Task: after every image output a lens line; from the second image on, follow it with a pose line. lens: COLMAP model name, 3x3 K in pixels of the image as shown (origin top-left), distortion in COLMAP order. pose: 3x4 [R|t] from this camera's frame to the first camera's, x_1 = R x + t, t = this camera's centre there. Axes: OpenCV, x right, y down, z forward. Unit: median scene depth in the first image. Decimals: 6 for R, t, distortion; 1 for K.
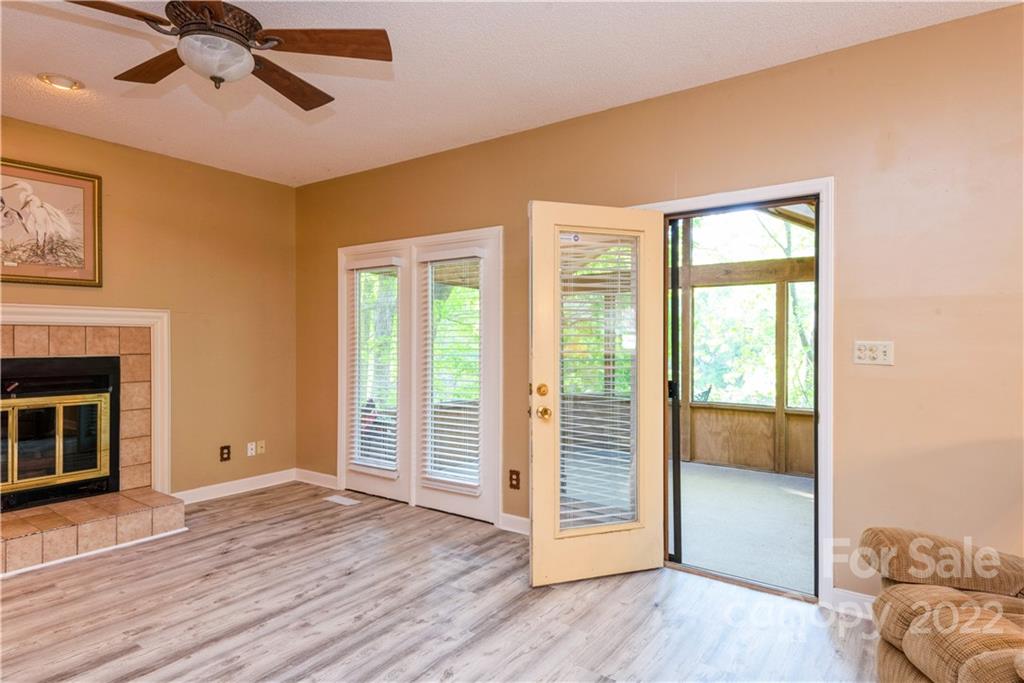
lens RADIAL K [[568.9, 0, 512.1], [0, 568.9, 337.7], [0, 0, 1]] dist [0.037466, -0.024290]
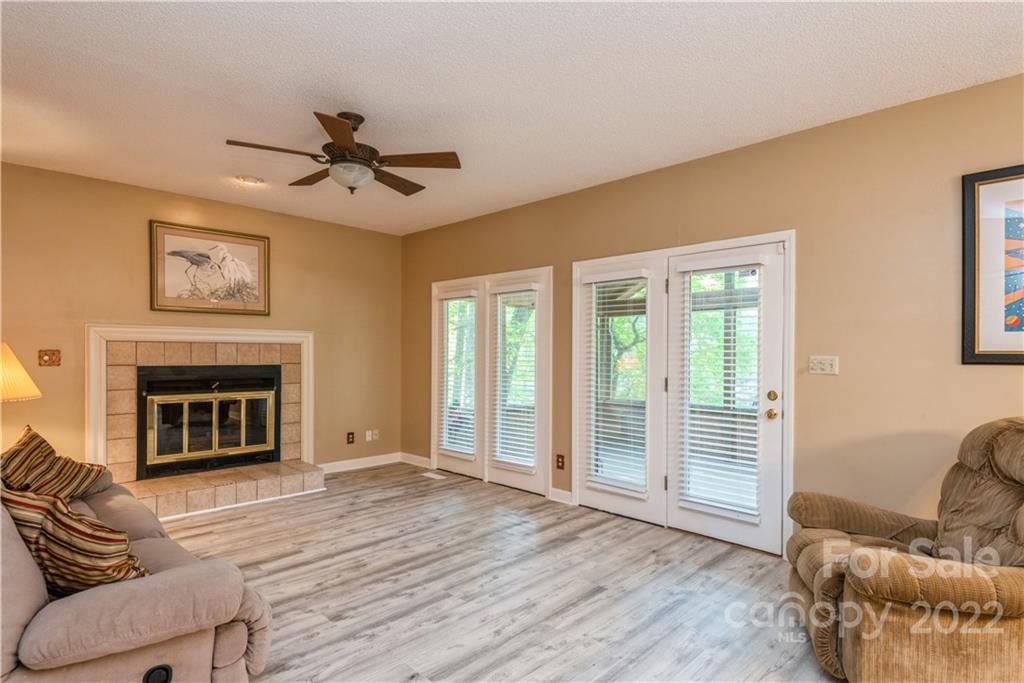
lens RADIAL K [[534.7, 0, 513.6], [0, 534.7, 351.5], [0, 0, 1]] dist [0.025874, -0.000249]
pose [[0.987478, 0.002797, -0.157735, 0.092816], [-0.002853, 0.999996, -0.000123, -0.001676], [0.157734, 0.000572, 0.987481, -0.224276]]
